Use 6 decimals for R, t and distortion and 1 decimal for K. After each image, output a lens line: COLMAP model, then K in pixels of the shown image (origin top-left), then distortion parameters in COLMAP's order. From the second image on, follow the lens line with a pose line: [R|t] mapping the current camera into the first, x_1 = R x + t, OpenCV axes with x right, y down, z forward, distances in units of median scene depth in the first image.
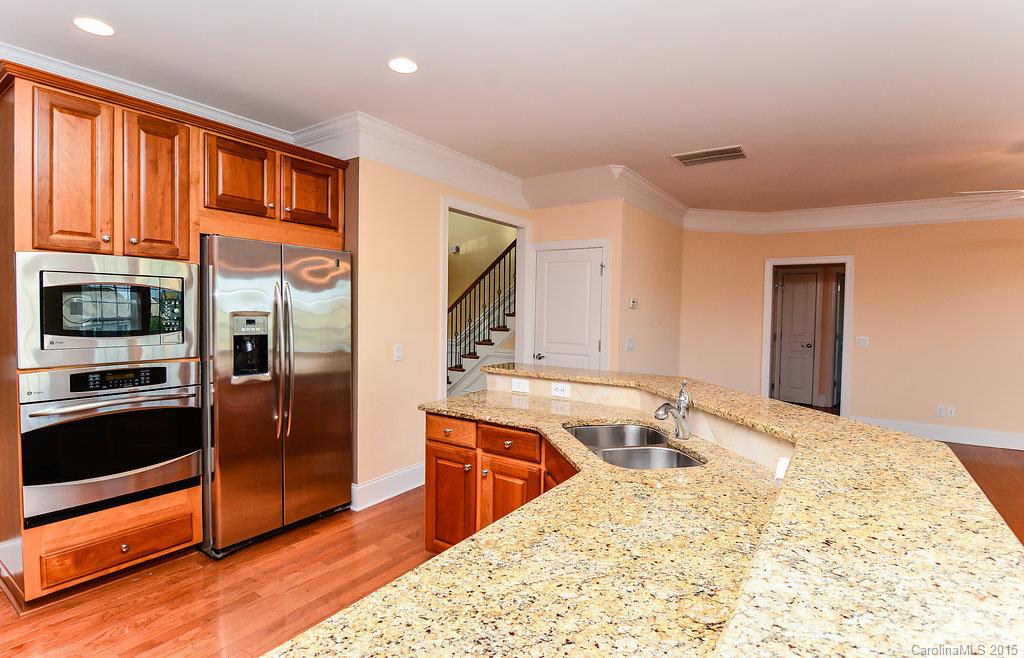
lens RADIAL K [[498.5, 0, 512.0], [0, 498.5, 329.0], [0, 0, 1]] dist [-0.001615, 0.000072]
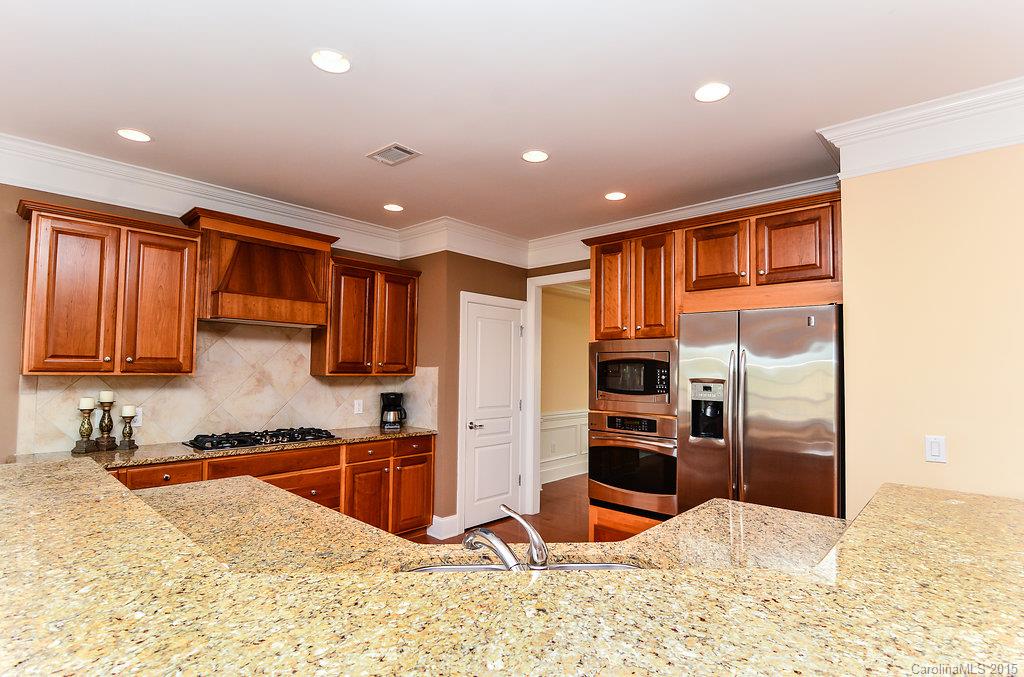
lens RADIAL K [[498.7, 0, 511.4], [0, 498.7, 347.3], [0, 0, 1]] dist [-0.000316, -0.000471]
pose [[-0.152612, -0.059320, -0.986504, 0.662330], [-0.052745, 0.997263, -0.051808, -0.026670], [0.986878, 0.044127, -0.155323, 0.819736]]
